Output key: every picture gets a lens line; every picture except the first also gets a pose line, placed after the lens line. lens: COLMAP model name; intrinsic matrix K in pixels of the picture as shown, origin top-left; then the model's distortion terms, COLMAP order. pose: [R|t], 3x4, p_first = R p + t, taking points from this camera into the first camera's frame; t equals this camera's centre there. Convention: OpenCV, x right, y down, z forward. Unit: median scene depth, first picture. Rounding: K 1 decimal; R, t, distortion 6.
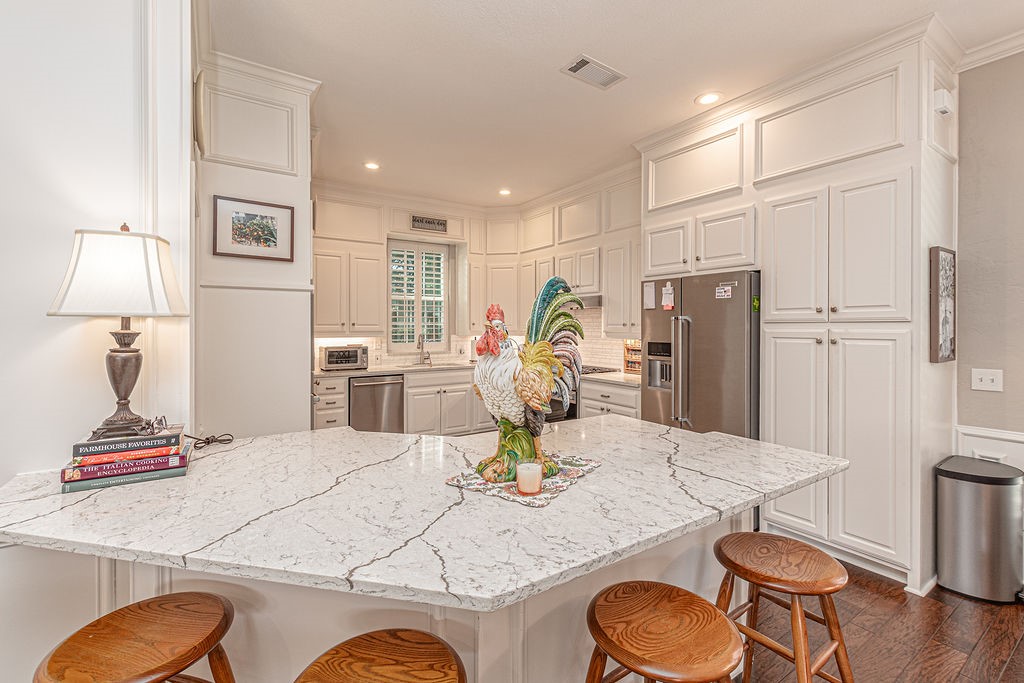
lens RADIAL K [[452.6, 0, 508.1], [0, 452.6, 327.9], [0, 0, 1]] dist [-0.000699, -0.000282]
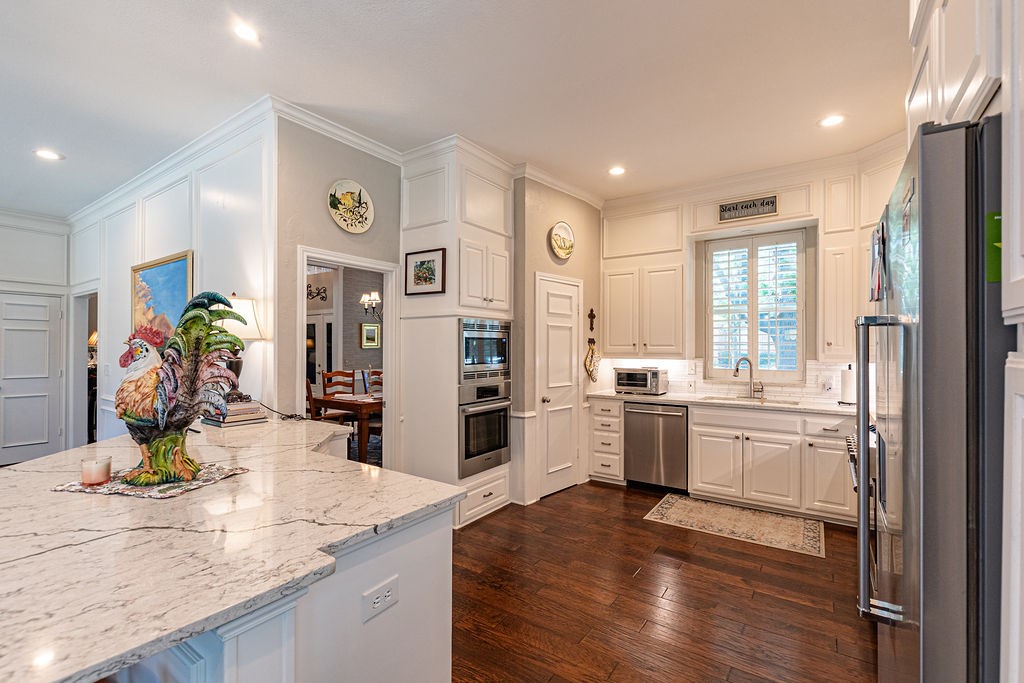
lens RADIAL K [[452.6, 0, 515.2], [0, 452.6, 344.9], [0, 0, 1]] dist [-0.000699, -0.000282]
pose [[0.366682, -0.002826, -0.930342, 0.542625], [-0.006252, 0.999965, -0.005501, -0.001414], [0.930325, 0.007833, 0.366652, 0.551414]]
